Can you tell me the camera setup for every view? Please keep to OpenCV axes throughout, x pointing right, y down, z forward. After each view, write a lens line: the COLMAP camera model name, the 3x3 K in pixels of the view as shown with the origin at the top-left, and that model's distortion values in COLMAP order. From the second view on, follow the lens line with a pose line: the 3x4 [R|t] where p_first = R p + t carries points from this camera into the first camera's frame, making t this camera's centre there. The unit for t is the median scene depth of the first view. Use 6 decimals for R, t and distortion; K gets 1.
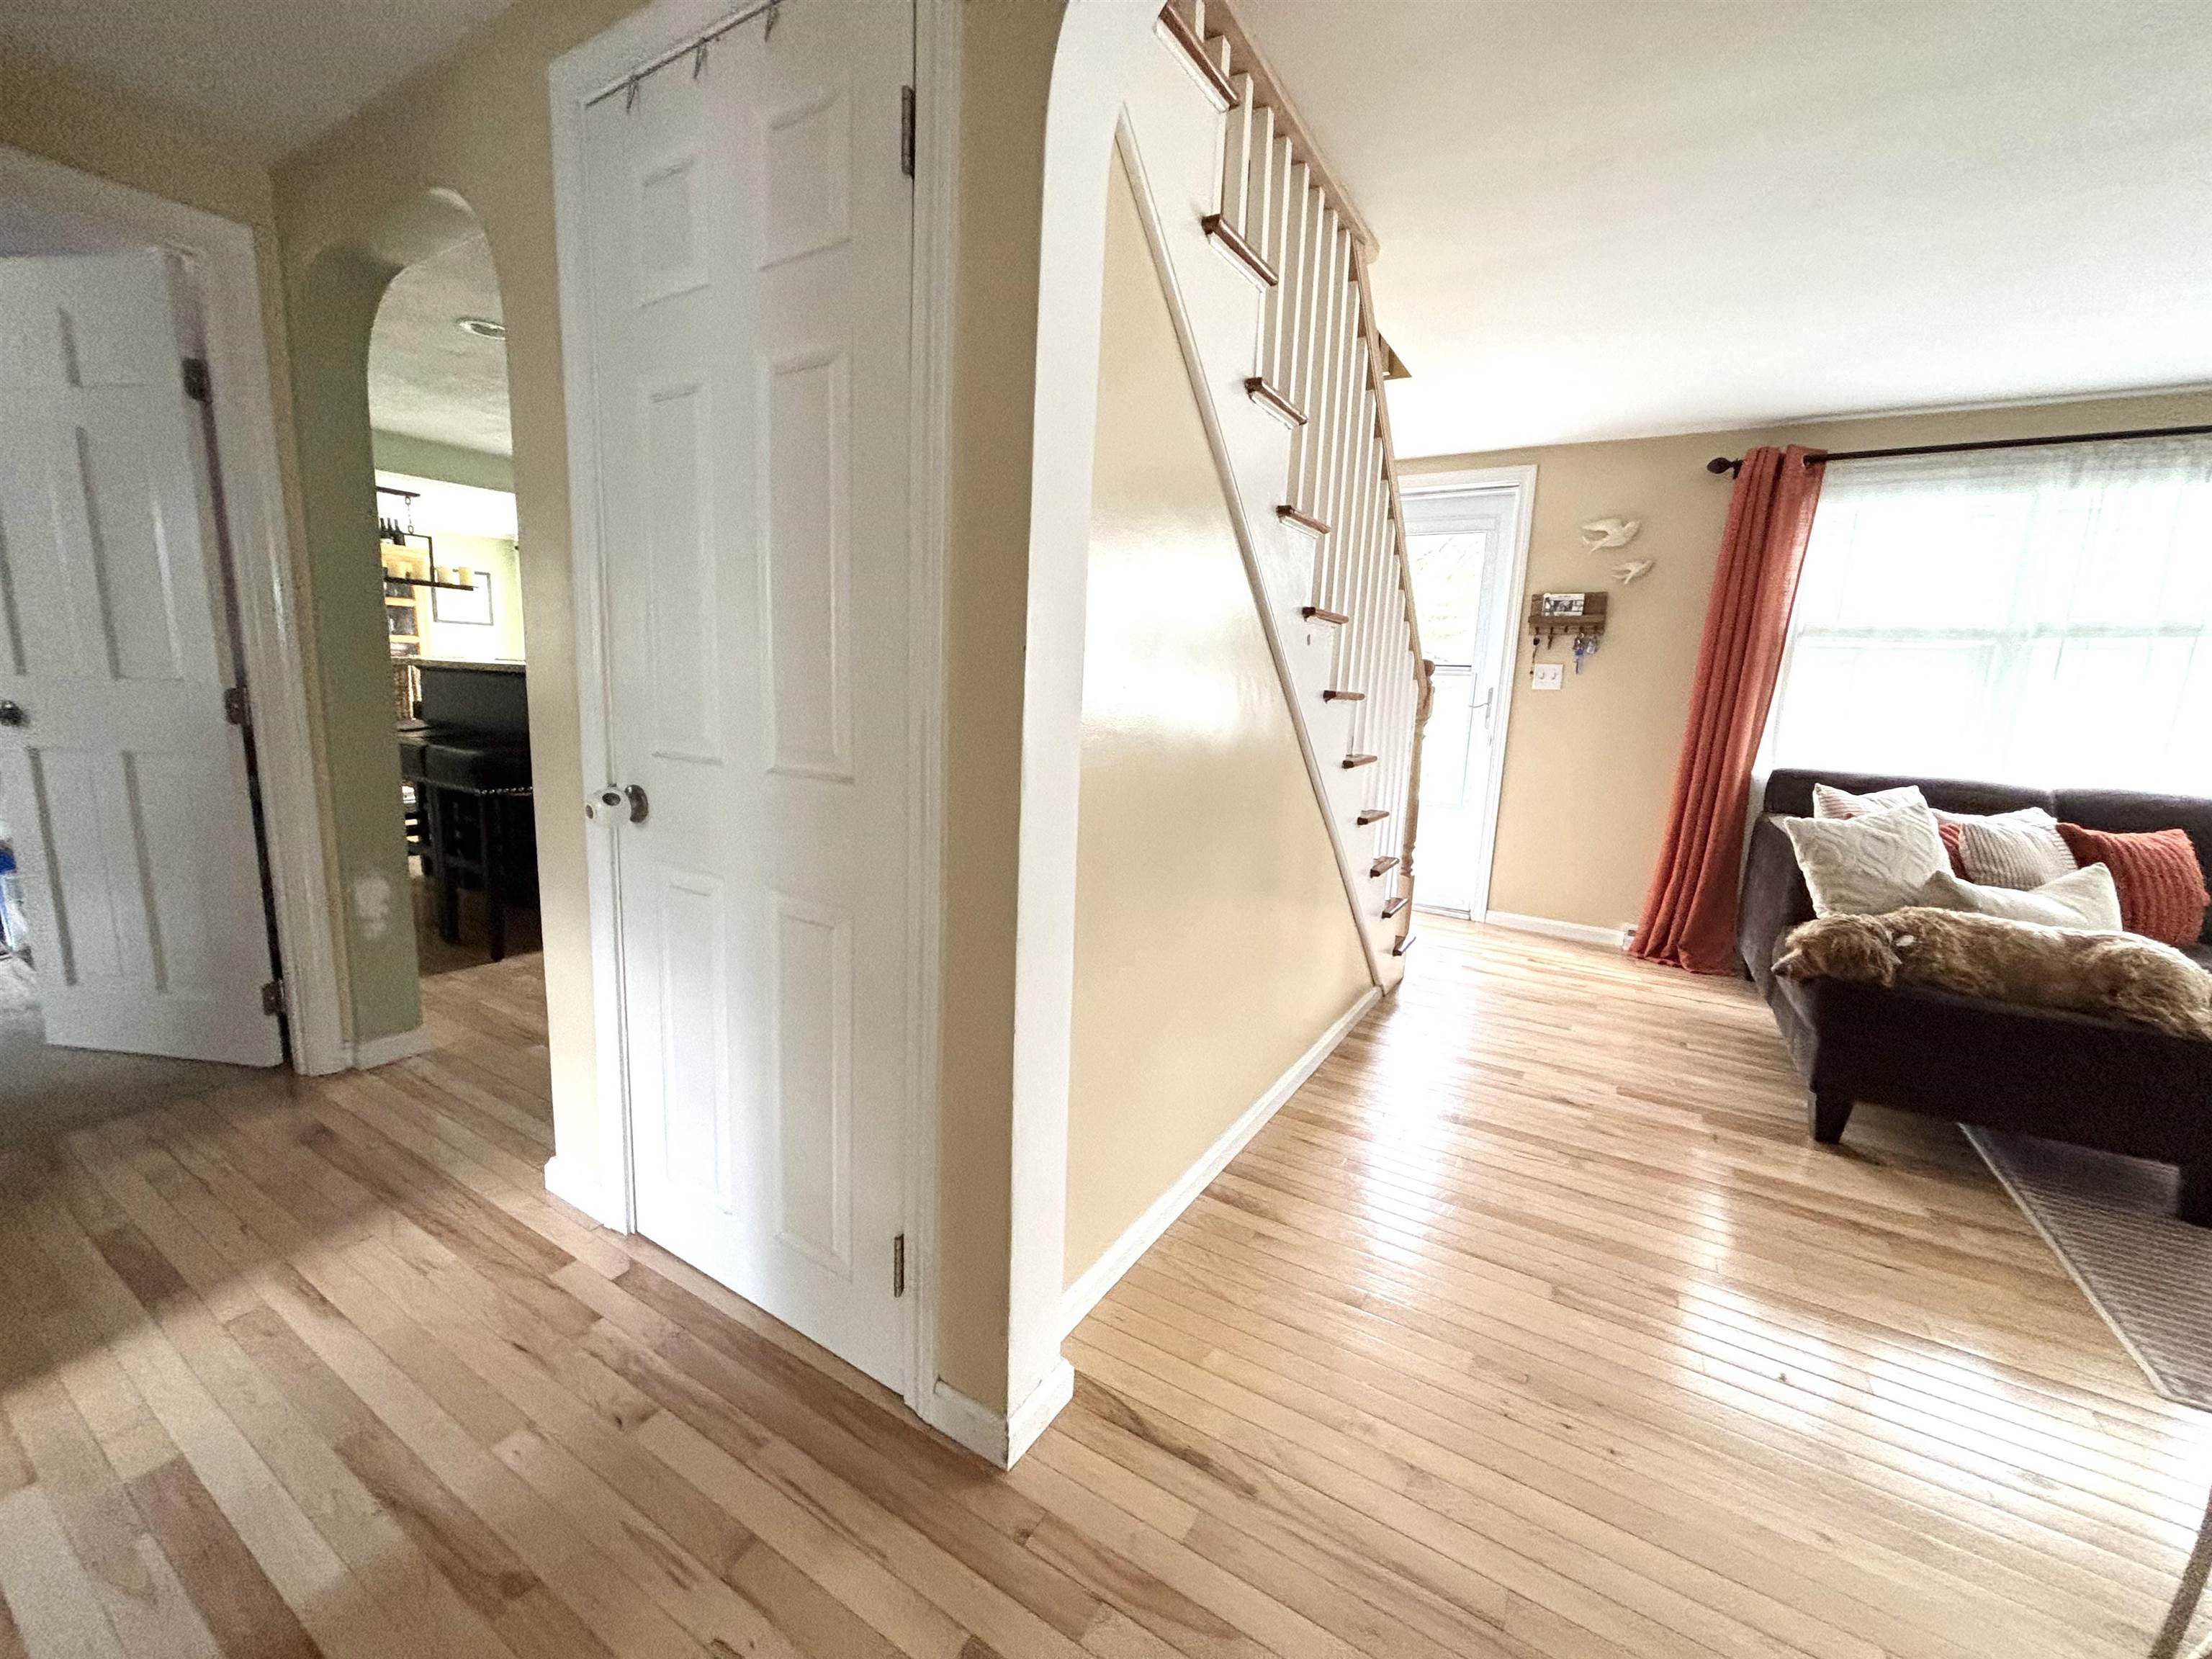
lens RADIAL K [[894.8, 0, 1098.9], [0, 894.8, 821.5], [0, 0, 1]] dist [-0.007825, 0.005180]
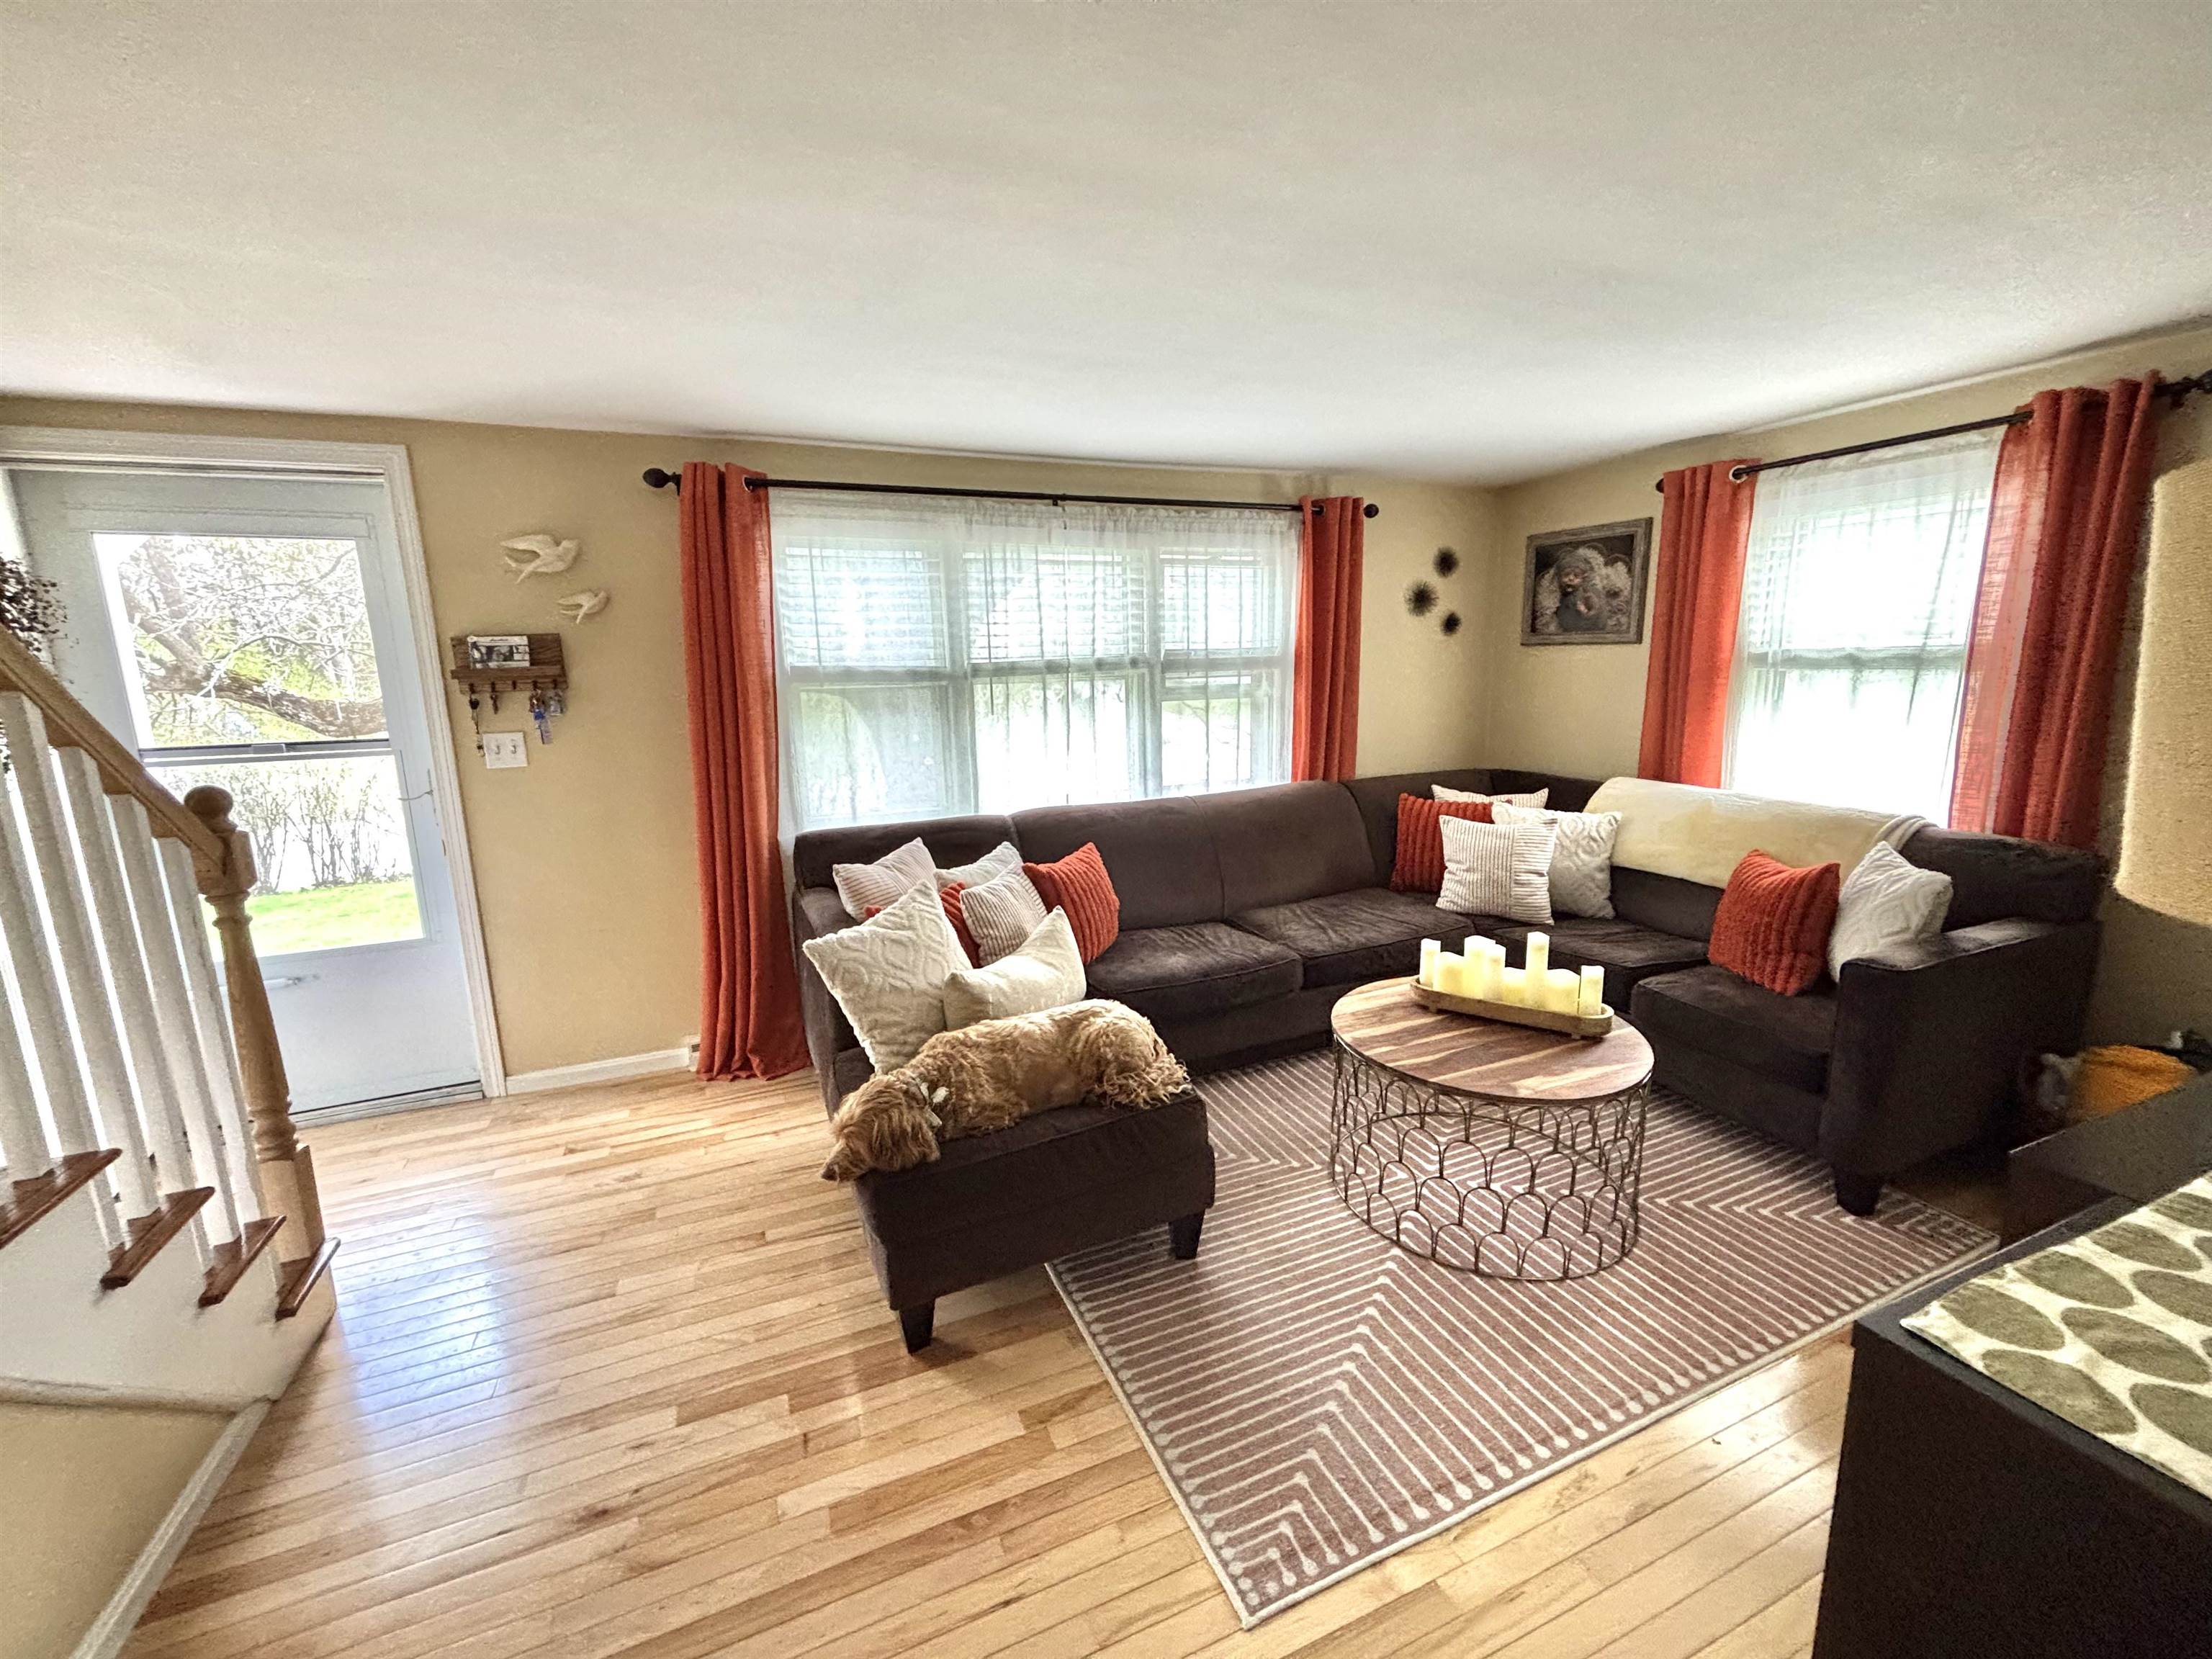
lens RADIAL K [[894.8, 0, 1098.9], [0, 894.8, 821.5], [0, 0, 1]] dist [-0.007825, 0.005180]
pose [[0.589064, -0.200428, 0.782836, 0.251758], [0.177865, 0.977153, 0.116340, -0.125729], [-0.788269, 0.070708, 0.611255, 0.227348]]
